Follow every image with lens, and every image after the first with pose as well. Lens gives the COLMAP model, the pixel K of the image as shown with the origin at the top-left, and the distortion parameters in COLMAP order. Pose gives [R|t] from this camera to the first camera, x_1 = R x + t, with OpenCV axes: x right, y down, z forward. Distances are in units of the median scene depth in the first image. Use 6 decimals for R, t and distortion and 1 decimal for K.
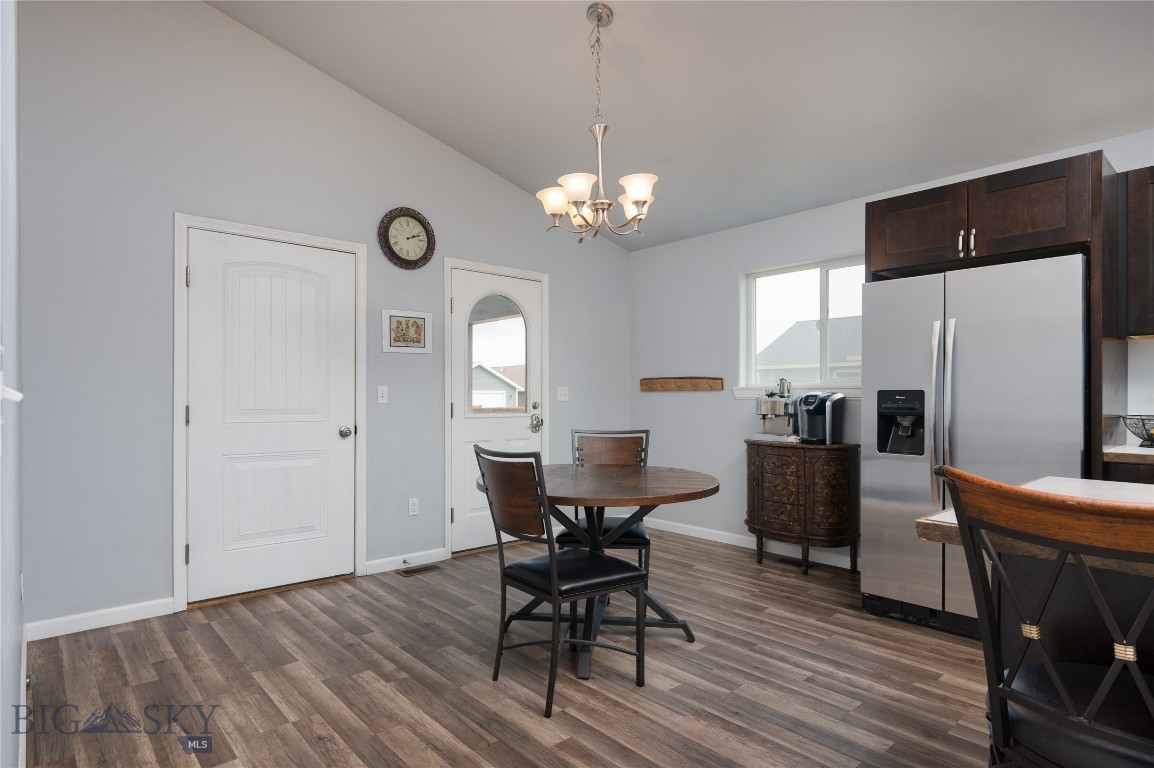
lens RADIAL K [[623.0, 0, 567.1], [0, 623.0, 398.6], [0, 0, 1]] dist [0.000538, -0.001386]
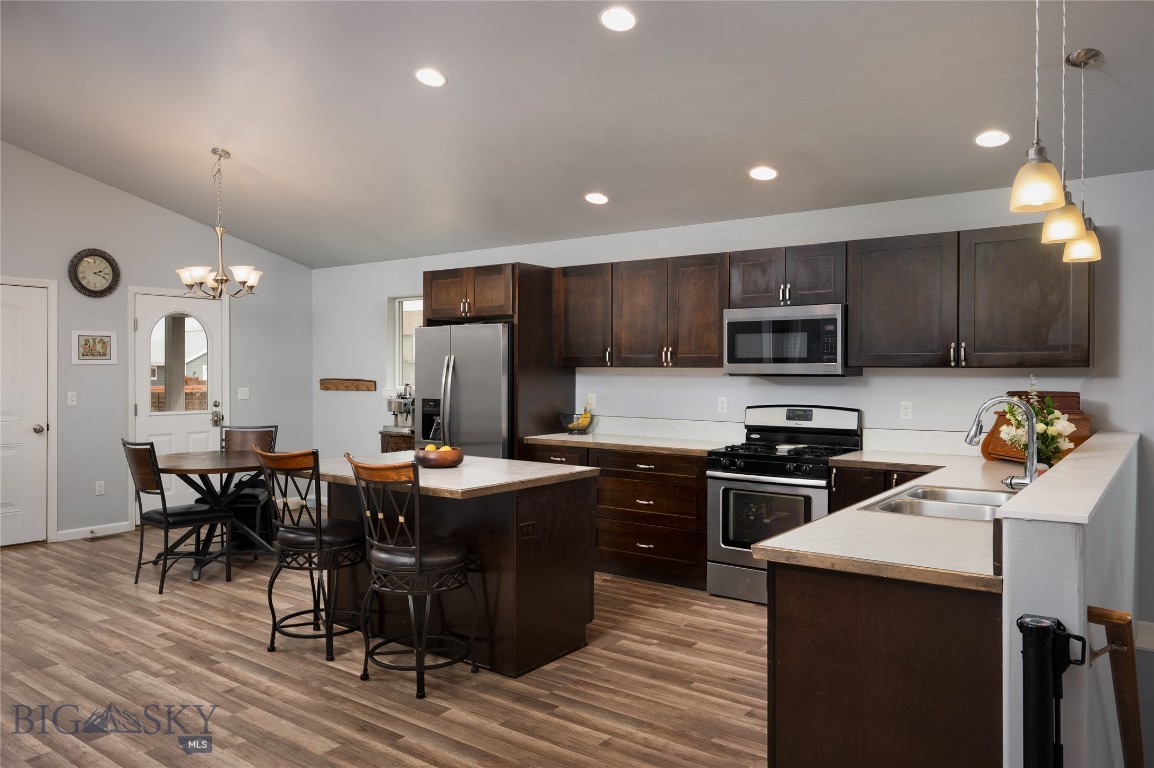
lens RADIAL K [[823.7, 0, 552.5], [0, 823.7, 374.2], [0, 0, 1]] dist [-0.004203, 0.002286]
pose [[0.980533, 0.001768, 0.196344, 0.330108], [-0.002357, 0.999993, 0.002762, -0.062680], [-0.196338, -0.003171, 0.980531, -0.820883]]
